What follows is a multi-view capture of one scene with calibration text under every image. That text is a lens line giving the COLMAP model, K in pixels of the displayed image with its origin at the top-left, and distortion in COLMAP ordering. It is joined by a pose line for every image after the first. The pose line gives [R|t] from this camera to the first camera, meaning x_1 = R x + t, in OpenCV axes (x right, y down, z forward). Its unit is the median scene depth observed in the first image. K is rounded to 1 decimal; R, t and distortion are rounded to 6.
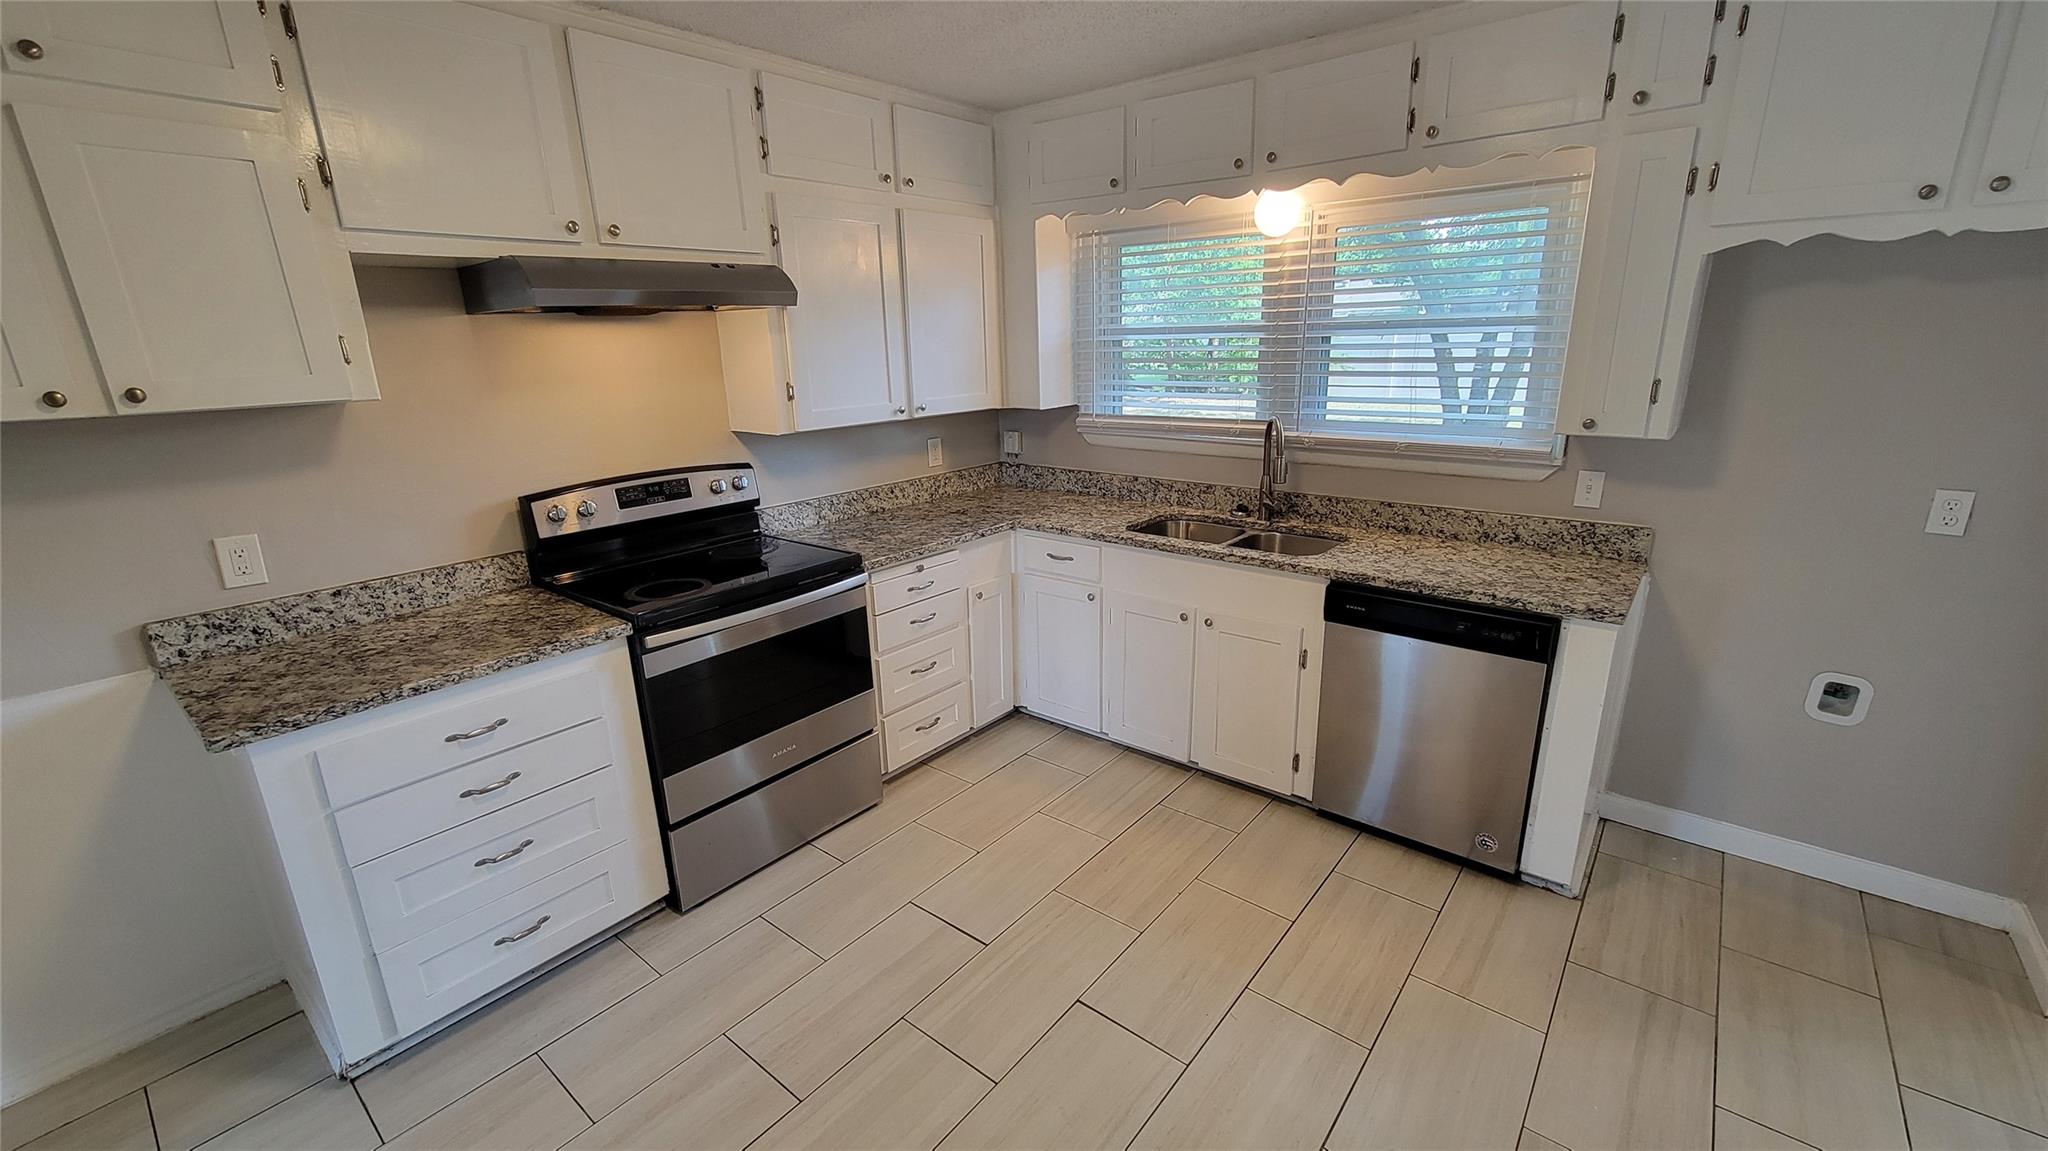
lens RADIAL K [[842.0, 0, 1024.0], [0, 842.0, 575.5], [0, 0, 1]] dist [-0.001847, 0.000023]
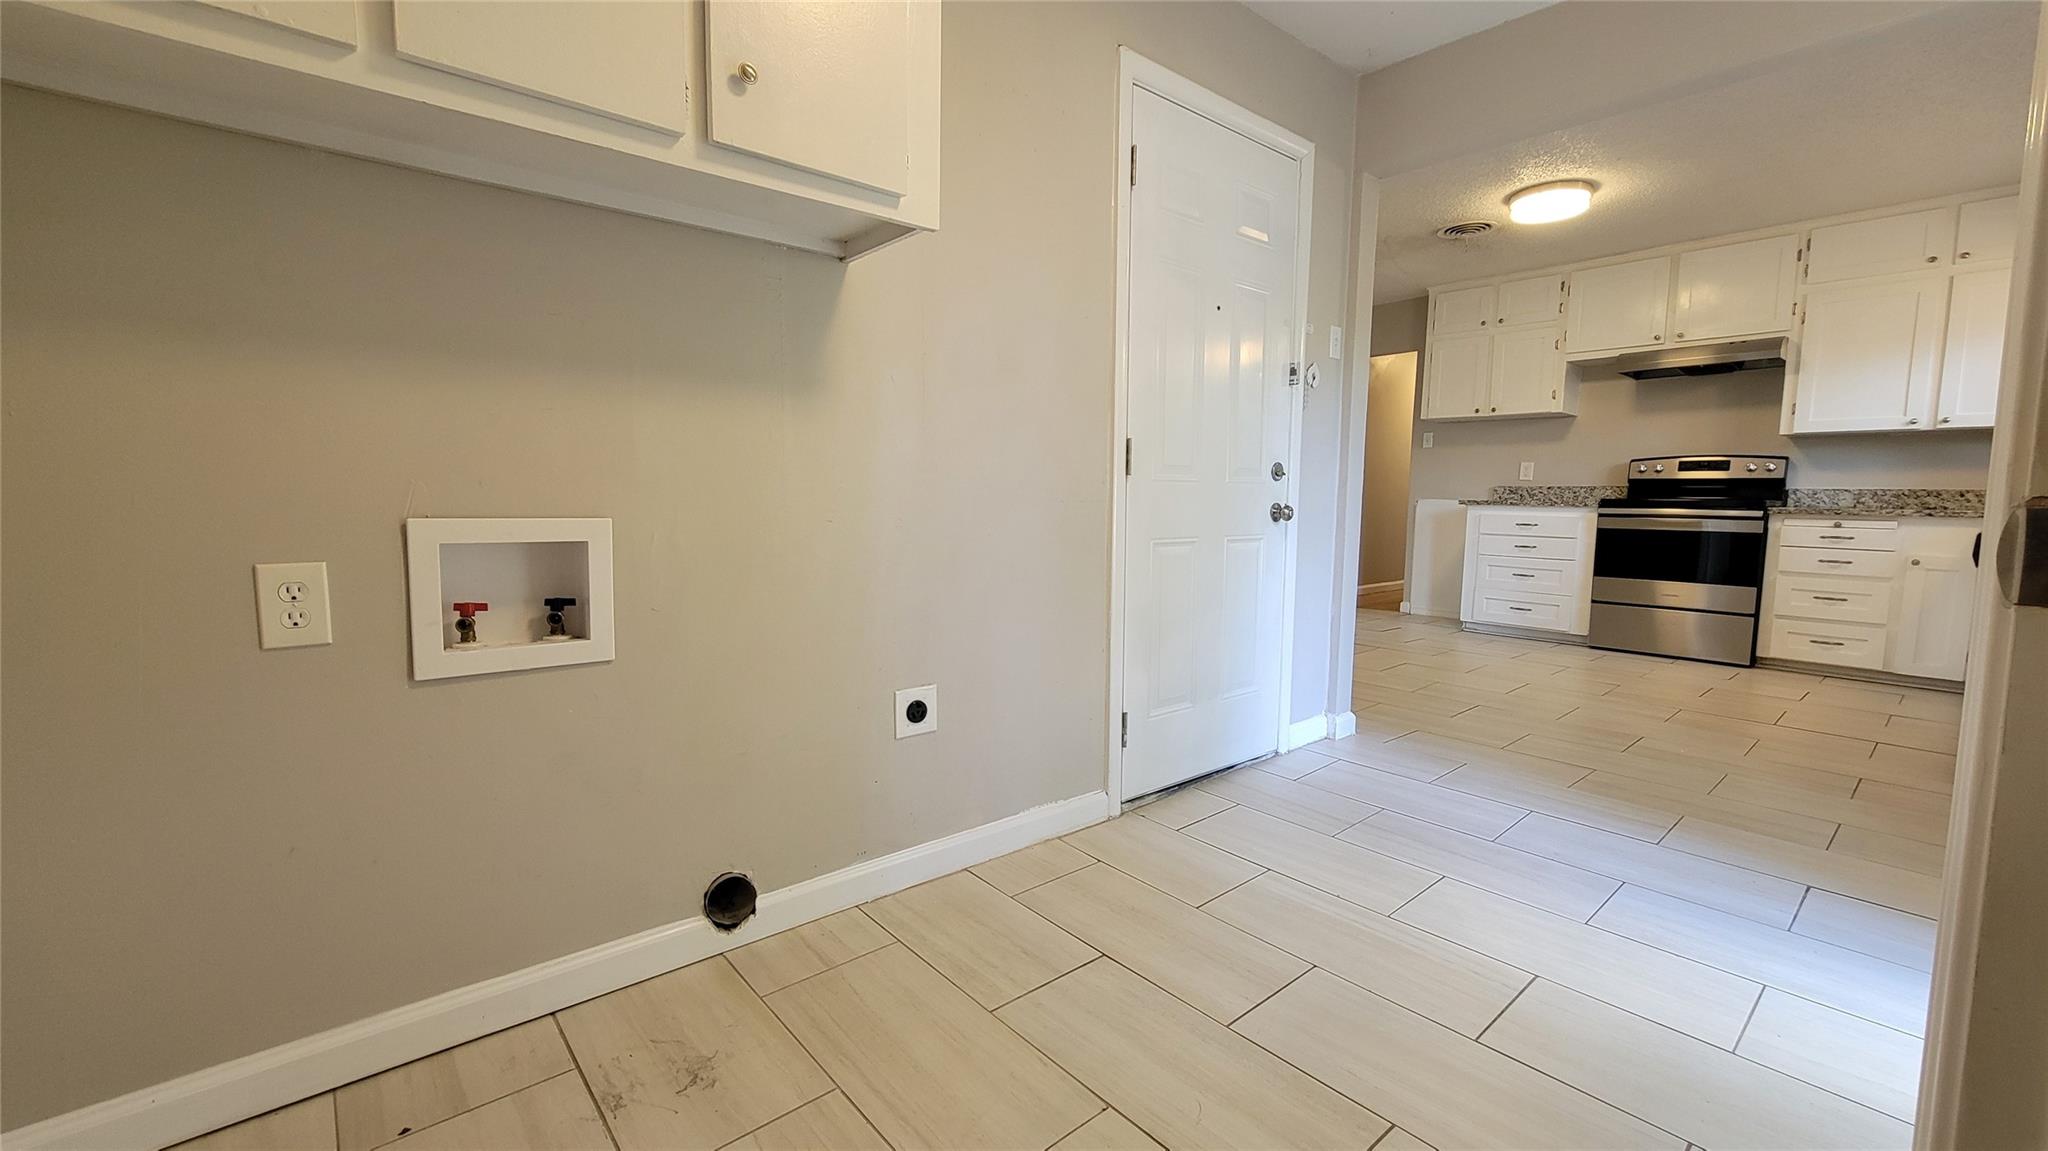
lens RADIAL K [[823.2, 0, 1024.0], [0, 823.2, 575.5], [0, 0, 1]] dist [0.012077, -0.007538]
pose [[-0.169118, 0.128258, -0.977215, 1.653074], [-0.273947, 0.946310, 0.171611, 0.233011], [0.946759, 0.296728, -0.124903, -0.136726]]
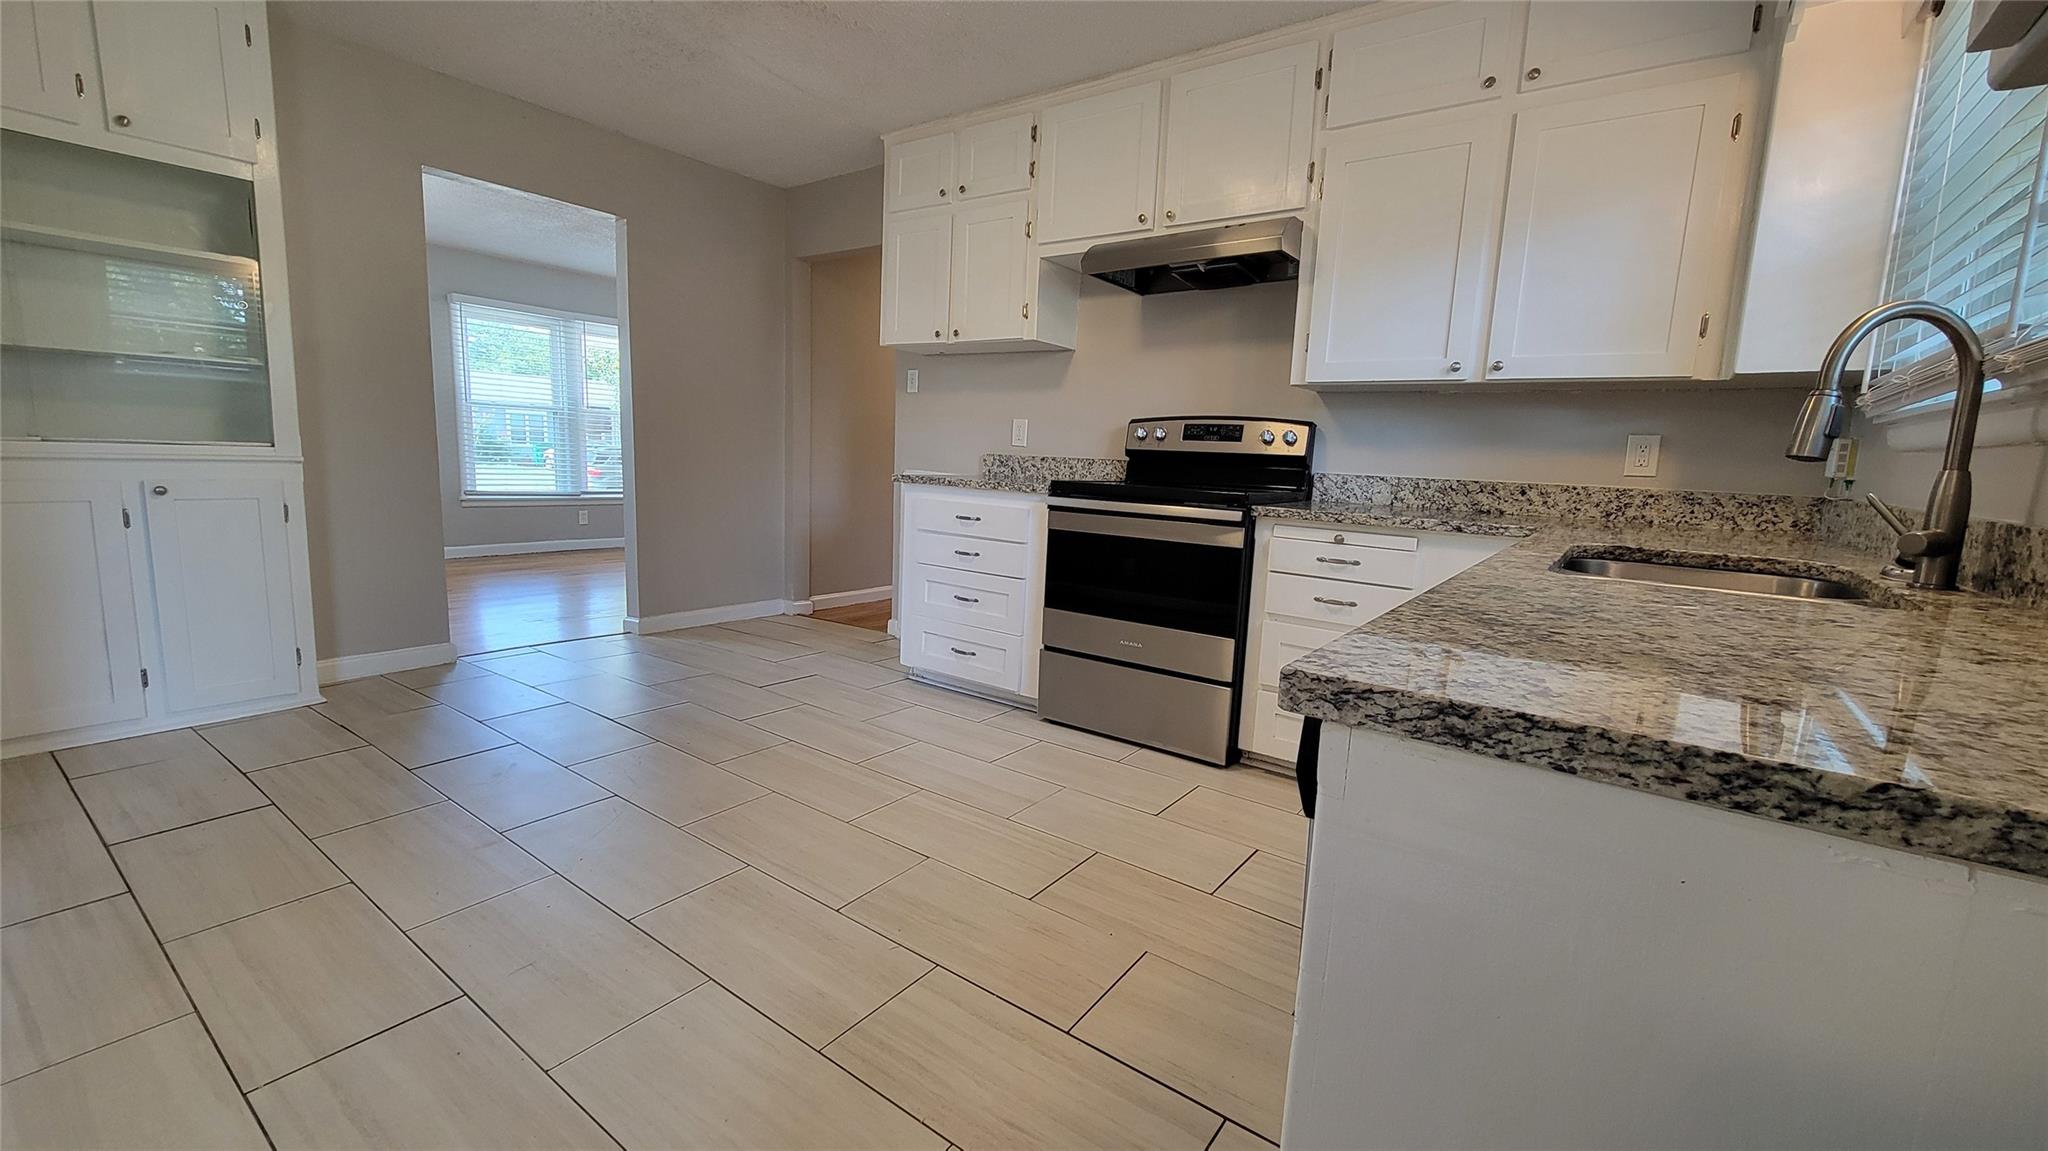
lens RADIAL K [[829.7, 0, 1024.0], [0, 829.7, 575.5], [0, 0, 1]] dist [0.000713, -0.000002]
pose [[0.061133, 0.179580, -0.981842, 0.744385], [-0.315216, 0.936814, 0.151718, -0.001489], [0.947049, 0.300217, 0.113877, 0.668496]]
